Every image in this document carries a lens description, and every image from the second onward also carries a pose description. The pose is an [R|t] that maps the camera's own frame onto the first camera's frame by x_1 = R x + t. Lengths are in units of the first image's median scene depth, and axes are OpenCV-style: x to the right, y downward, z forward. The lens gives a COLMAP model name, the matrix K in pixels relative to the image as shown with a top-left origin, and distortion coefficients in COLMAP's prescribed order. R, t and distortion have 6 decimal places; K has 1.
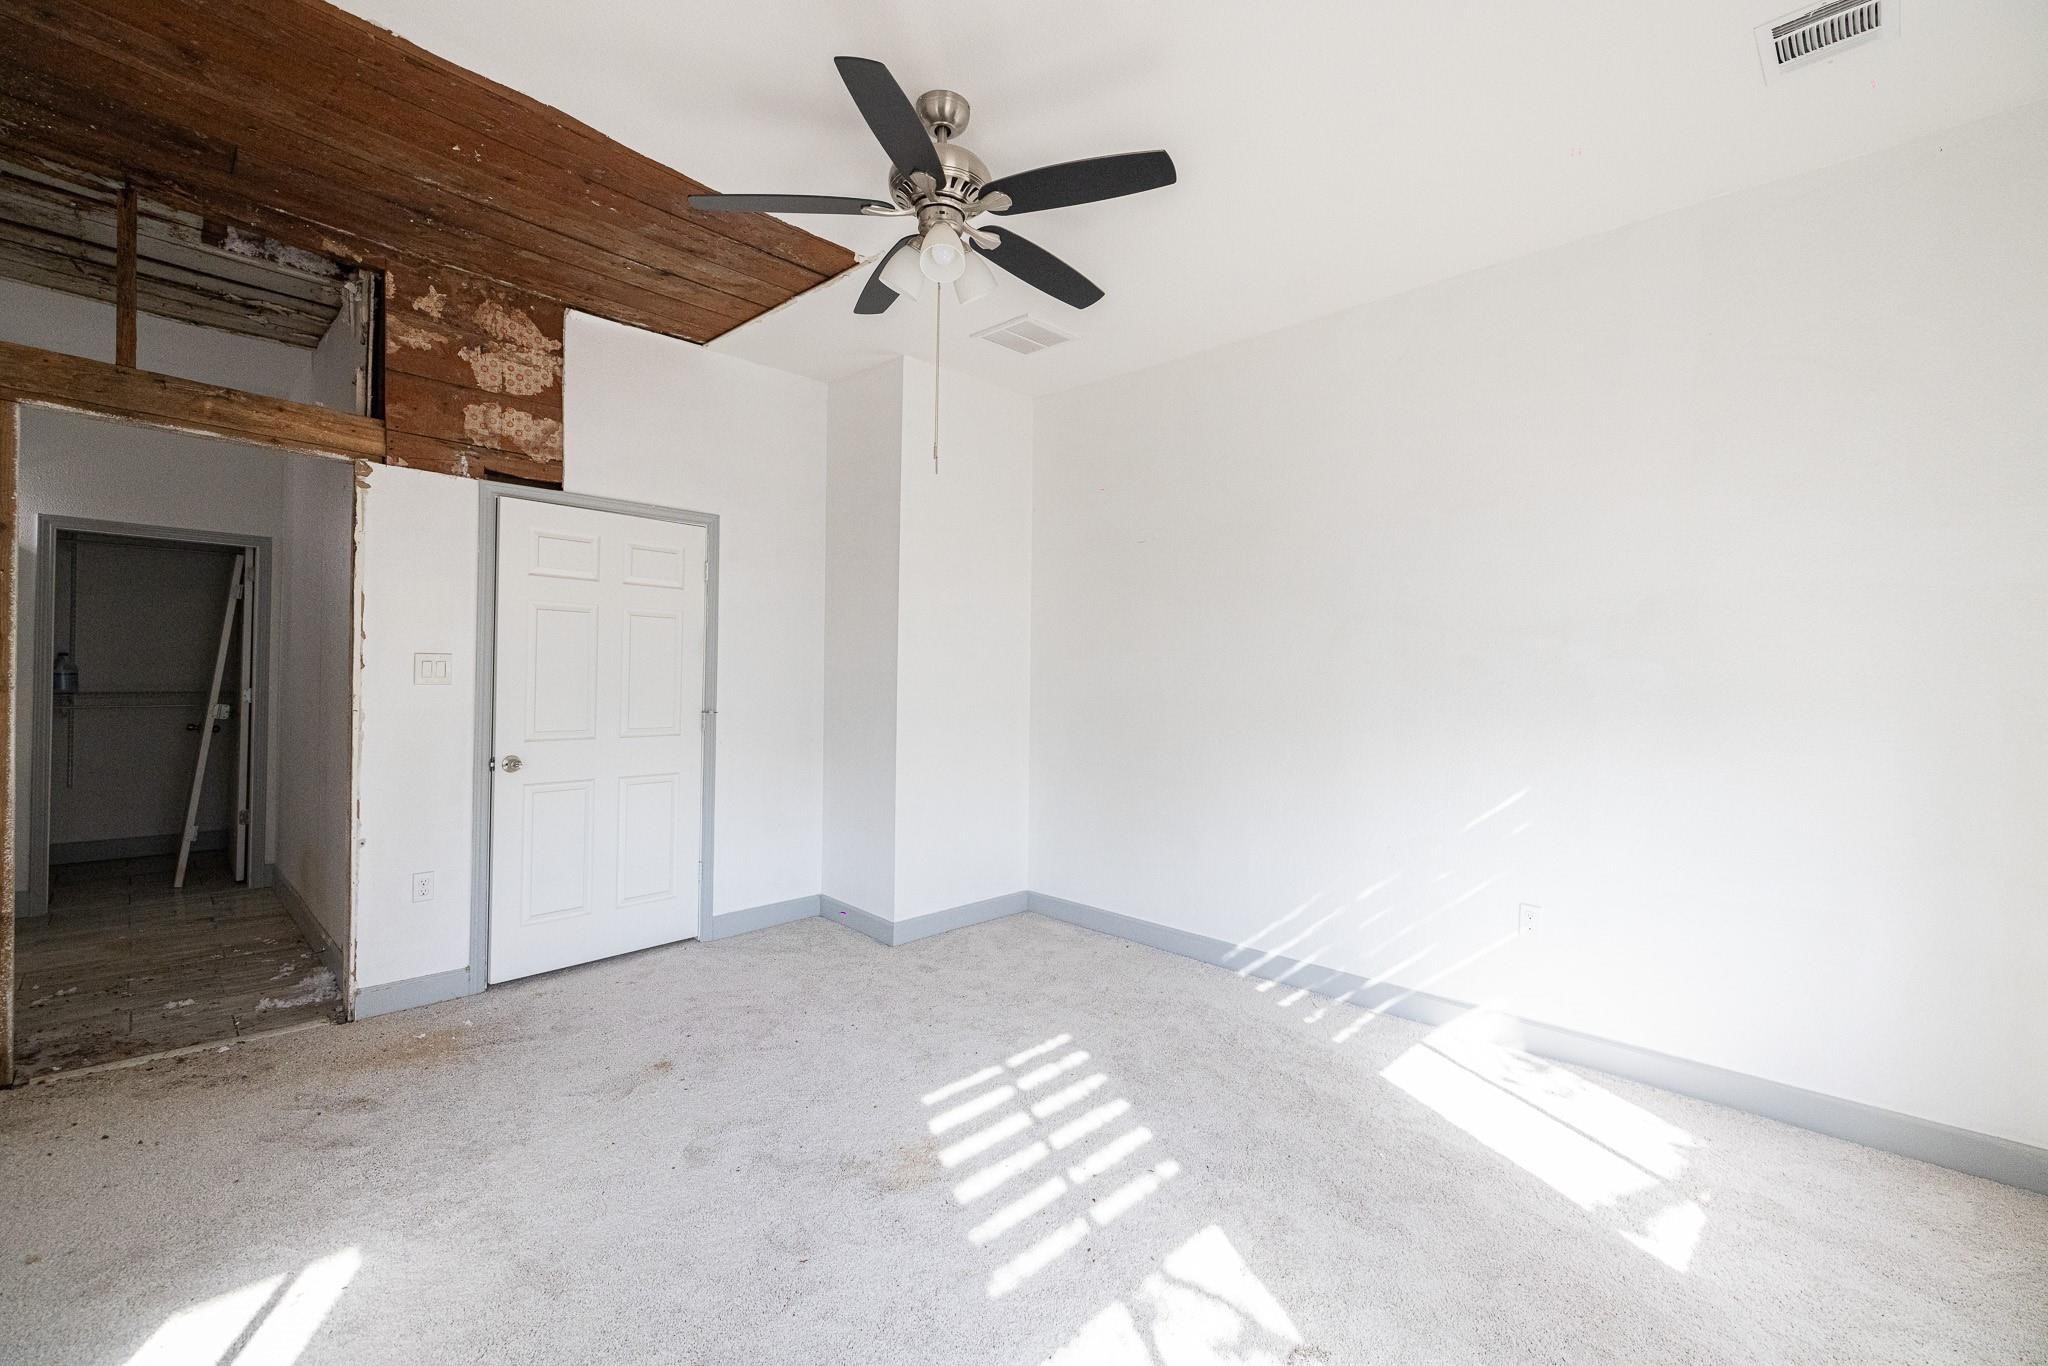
lens RADIAL K [[856.0, 0, 1025.3], [0, 856.0, 677.2], [0, 0, 1]] dist [0.000737, -0.000259]
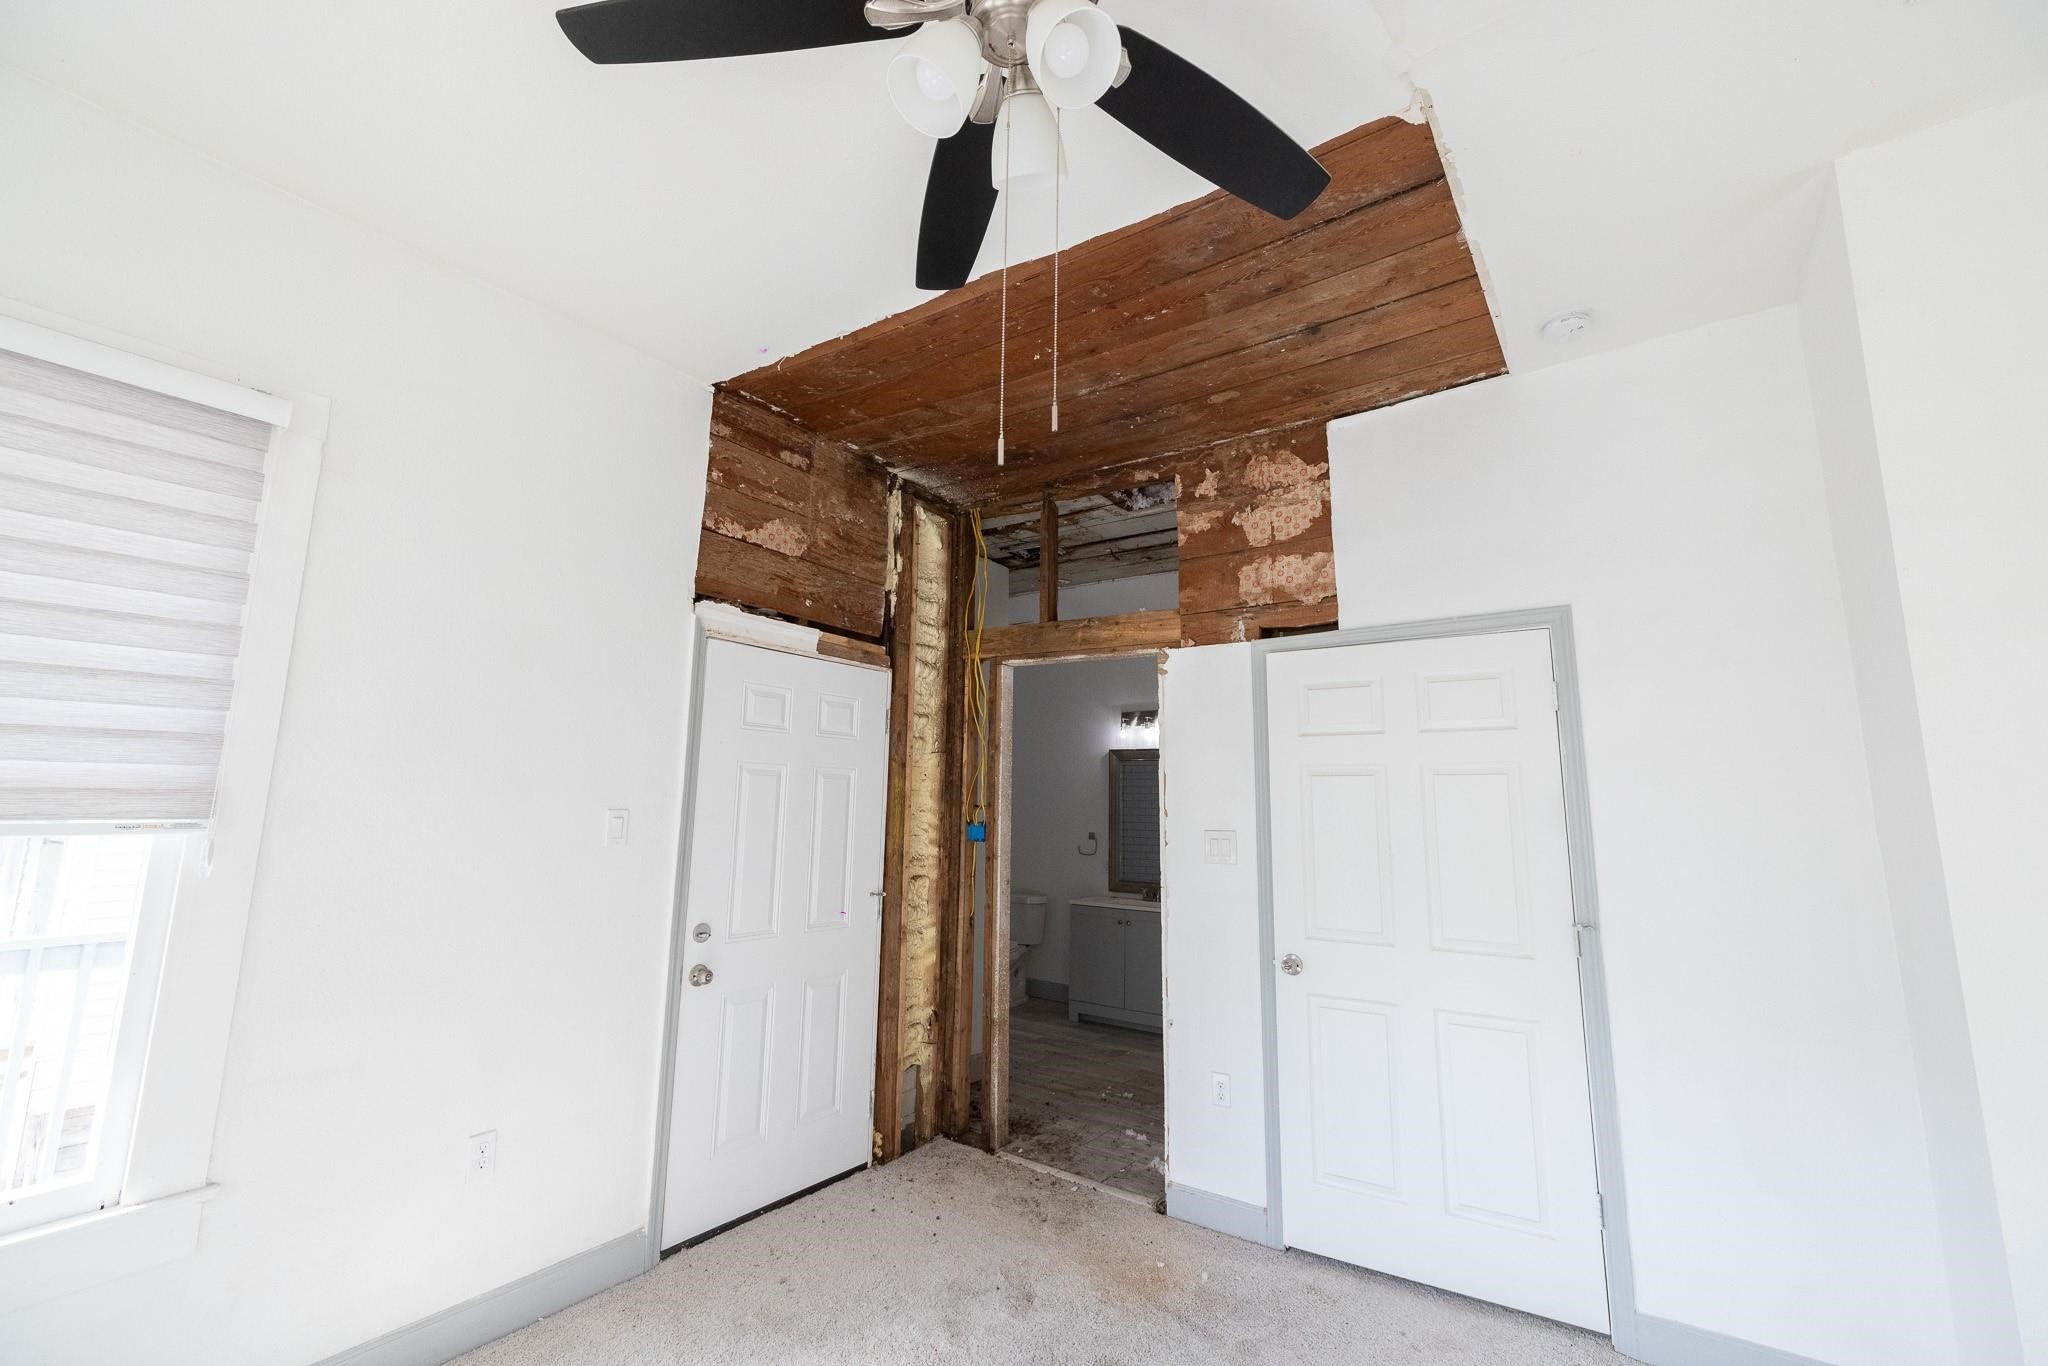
lens RADIAL K [[856.0, 0, 1026.2], [0, 856.0, 674.3], [0, 0, 1]] dist [0.000737, -0.000259]
pose [[0.146783, -0.176270, -0.973336, 0.225921], [-0.015835, 0.983449, -0.180490, -0.022621], [0.989042, 0.041906, 0.141562, 0.620006]]
